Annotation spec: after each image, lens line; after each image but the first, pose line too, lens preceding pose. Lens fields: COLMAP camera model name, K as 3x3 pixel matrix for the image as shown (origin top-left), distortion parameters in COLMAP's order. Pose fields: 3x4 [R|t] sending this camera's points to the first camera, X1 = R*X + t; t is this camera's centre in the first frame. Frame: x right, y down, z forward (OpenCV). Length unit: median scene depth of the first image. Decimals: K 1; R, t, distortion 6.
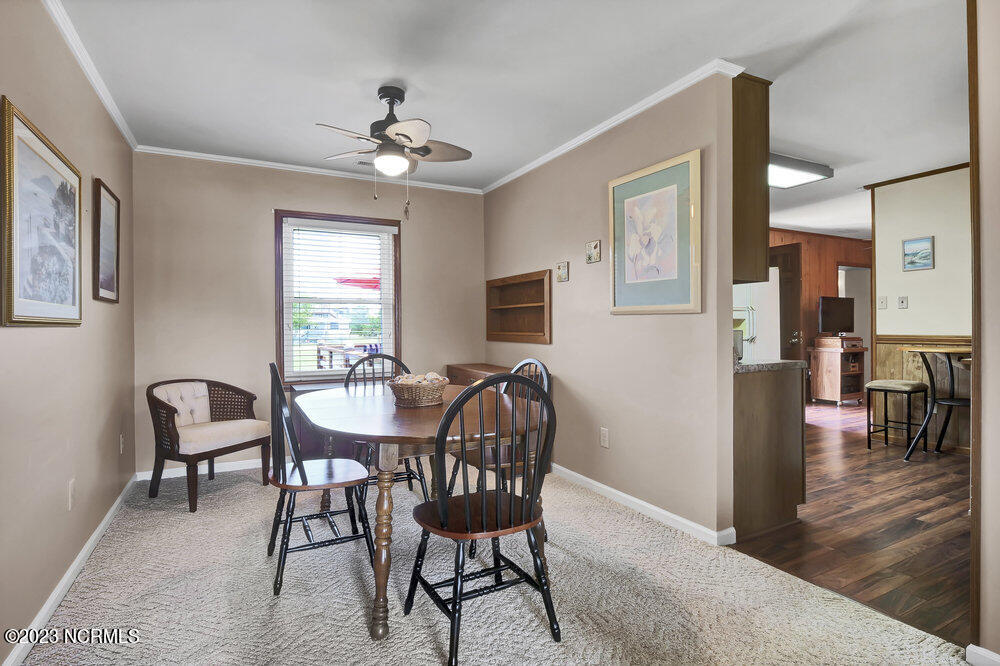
lens RADIAL K [[506.2, 0, 493.6], [0, 506.2, 331.8], [0, 0, 1]] dist [-0.005146, -0.005914]
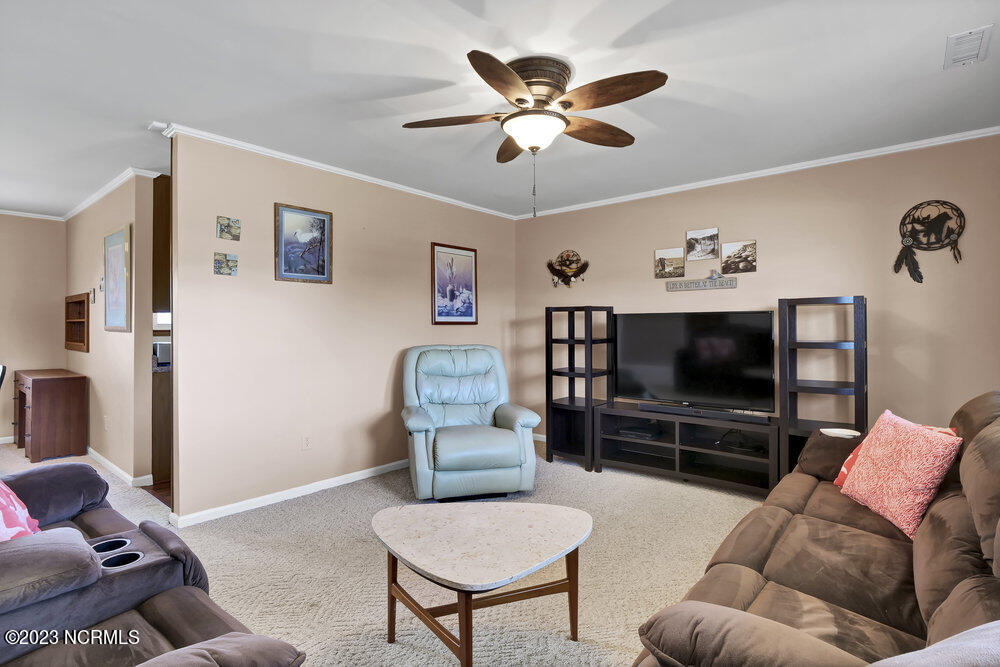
lens RADIAL K [[506.2, 0, 500.6], [0, 506.2, 329.9], [0, 0, 1]] dist [-0.005146, -0.005914]
pose [[0.925483, 0.005626, 0.378748, 0.636000], [-0.001164, 0.999927, -0.012009, -0.019118], [-0.378788, 0.010674, 0.925422, -0.588813]]
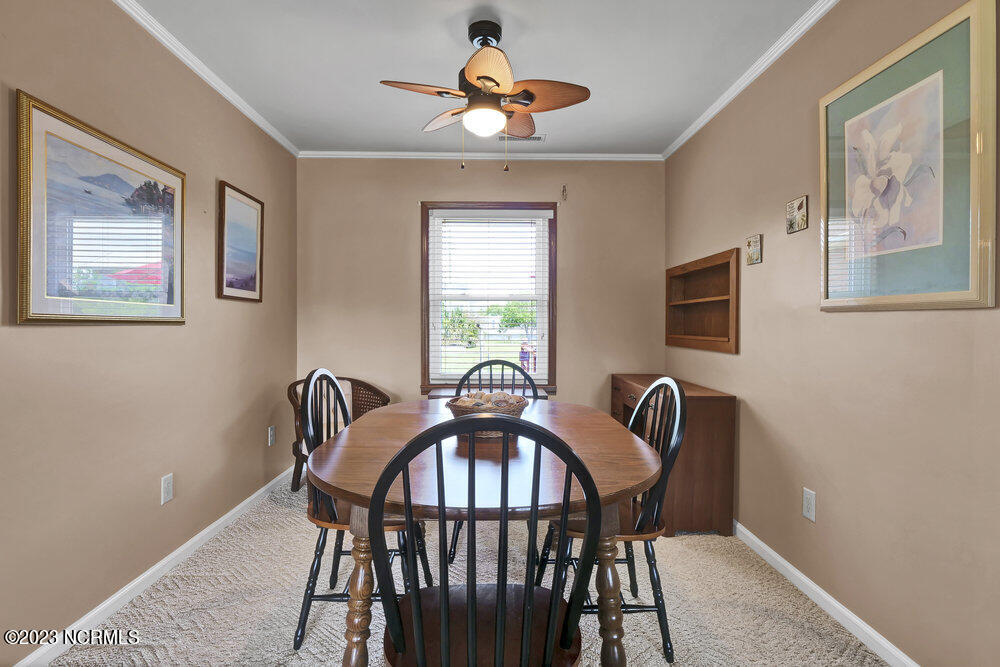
lens RADIAL K [[506.2, 0, 500.9], [0, 506.2, 332.7], [0, 0, 1]] dist [-0.005146, -0.005914]
pose [[0.897853, 0.014943, -0.440041, 0.137347], [-0.013075, 0.999888, 0.007277, -0.006398], [0.440100, -0.000780, 0.897948, 0.240029]]
